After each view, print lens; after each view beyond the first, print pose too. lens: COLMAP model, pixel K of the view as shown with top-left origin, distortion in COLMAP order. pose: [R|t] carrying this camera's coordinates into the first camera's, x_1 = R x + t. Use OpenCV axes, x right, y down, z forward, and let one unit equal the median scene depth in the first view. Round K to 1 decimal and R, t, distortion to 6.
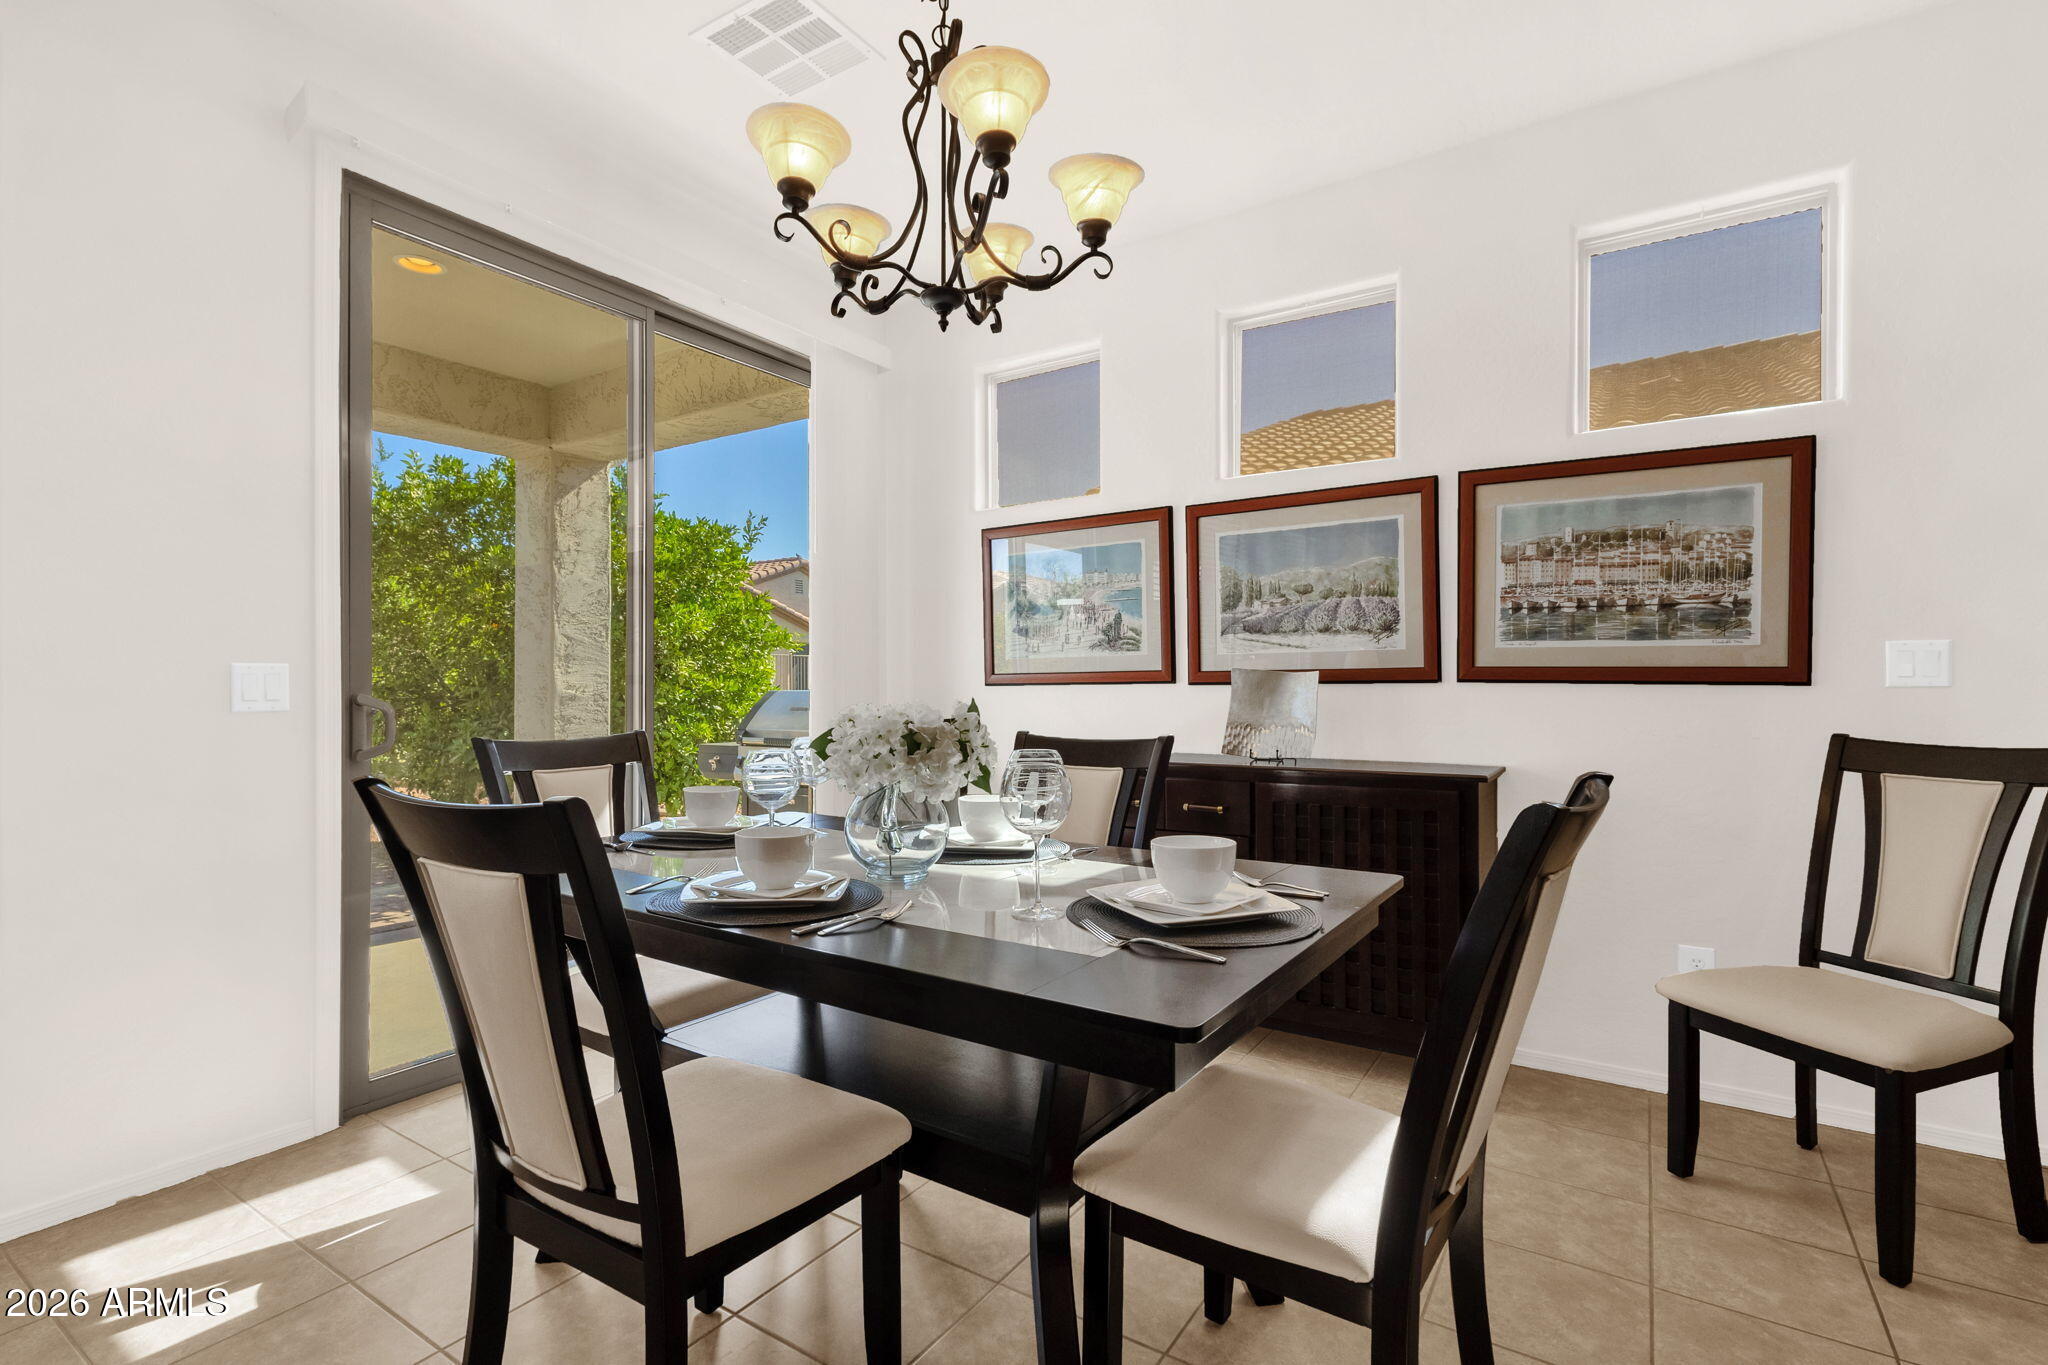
lens RADIAL K [[967.7, 0, 985.8], [0, 967.7, 682.1], [0, 0, 1]] dist [-0.008835, 0.000964]
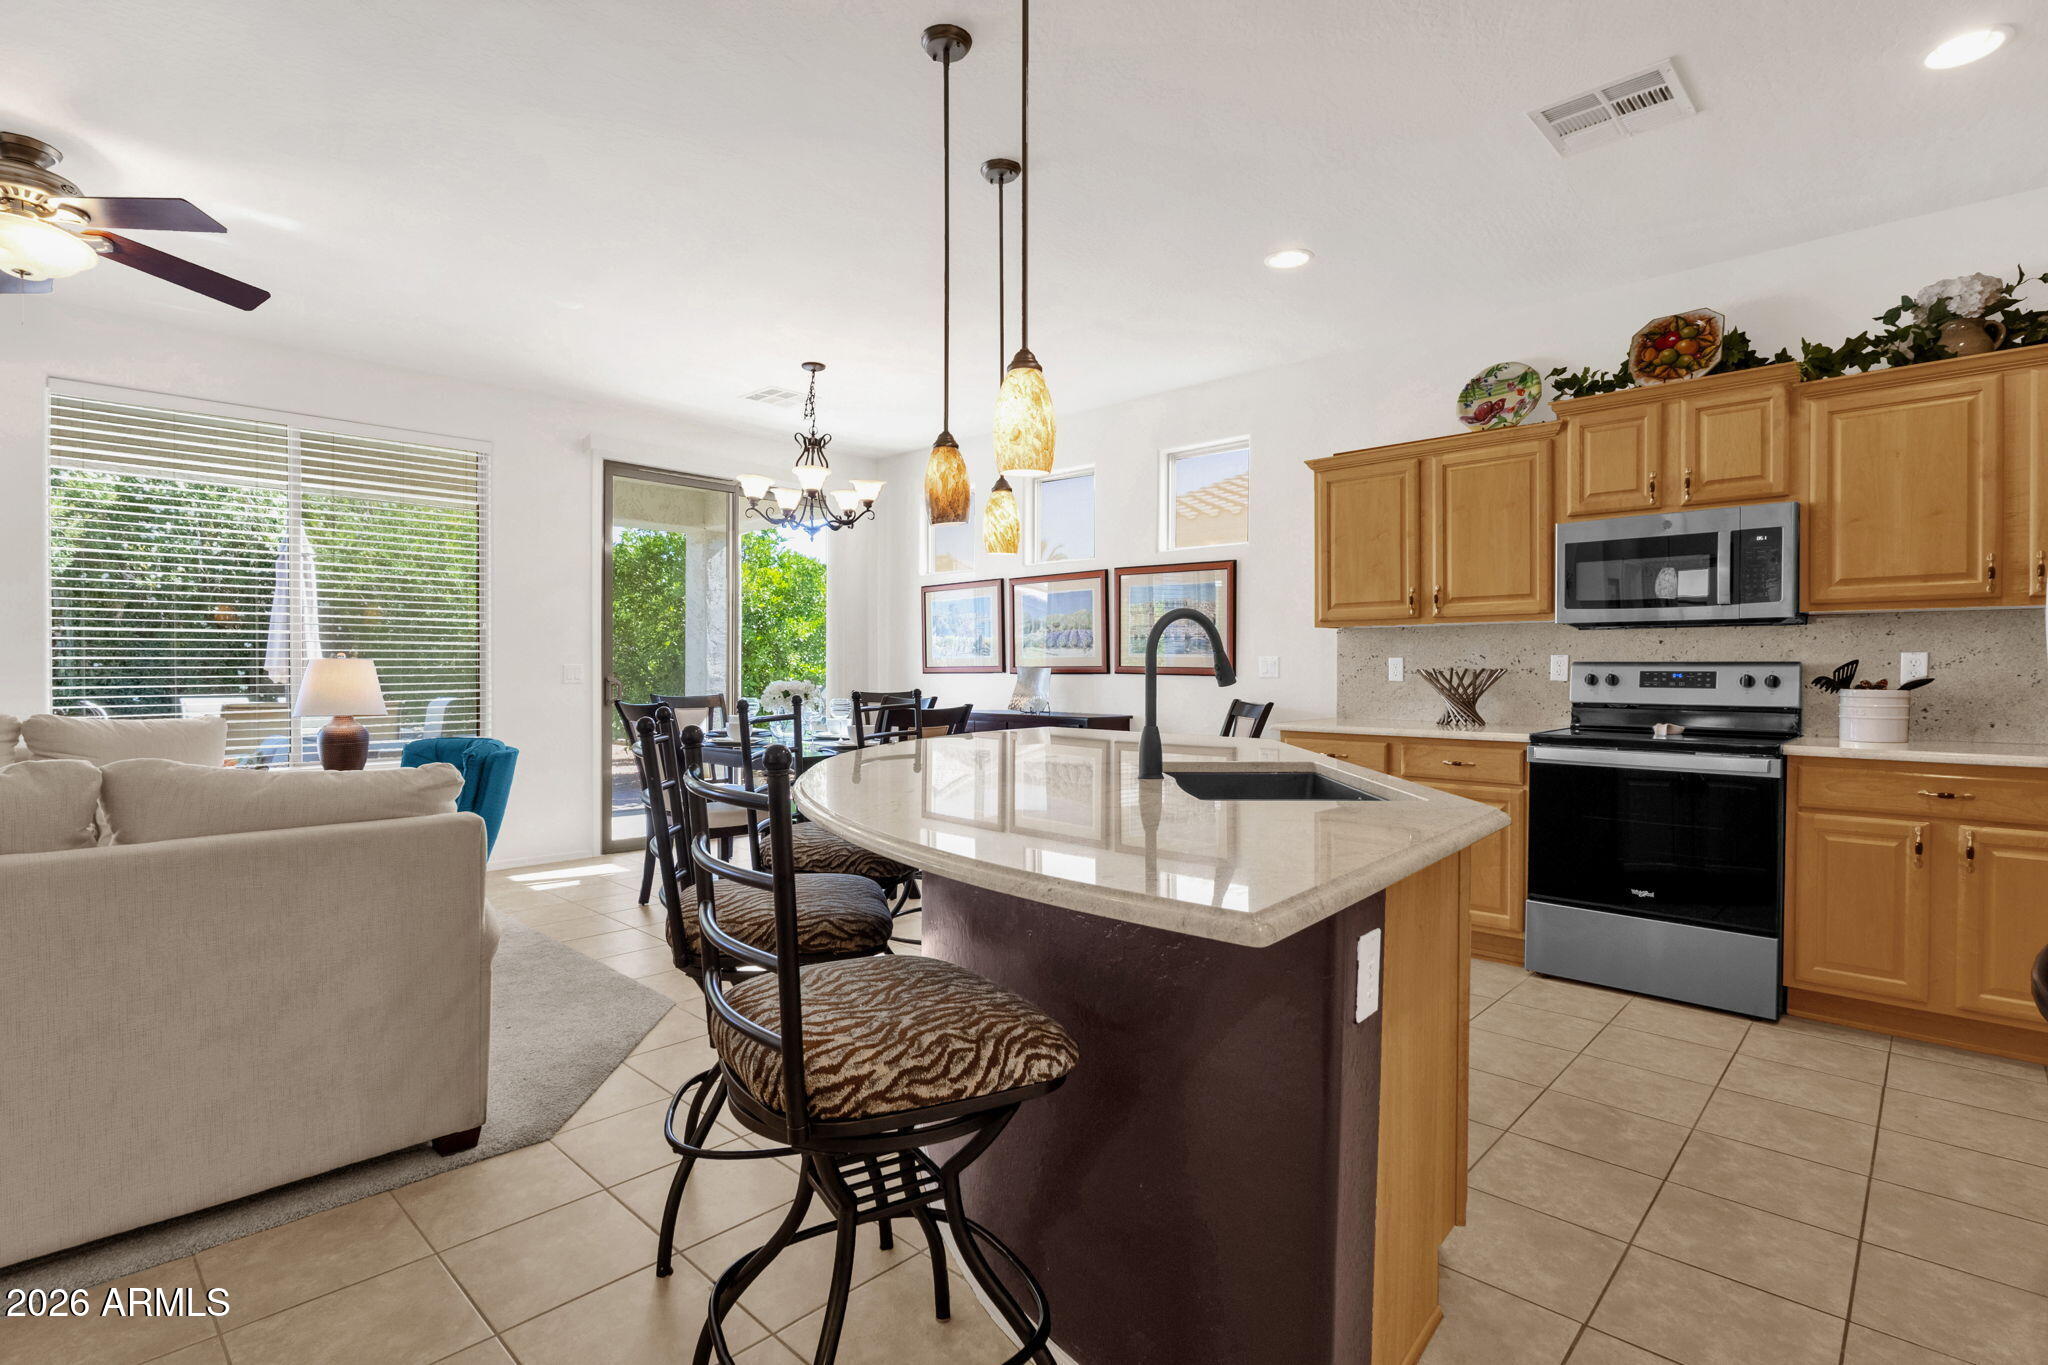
lens RADIAL K [[967.7, 0, 989.9], [0, 967.7, 666.7], [0, 0, 1]] dist [-0.008835, 0.000964]
pose [[0.984301, 0.003784, -0.176456, 0.578962], [-0.003467, 0.999992, 0.002103, -0.017892], [0.176463, -0.001458, 0.984306, -0.979388]]
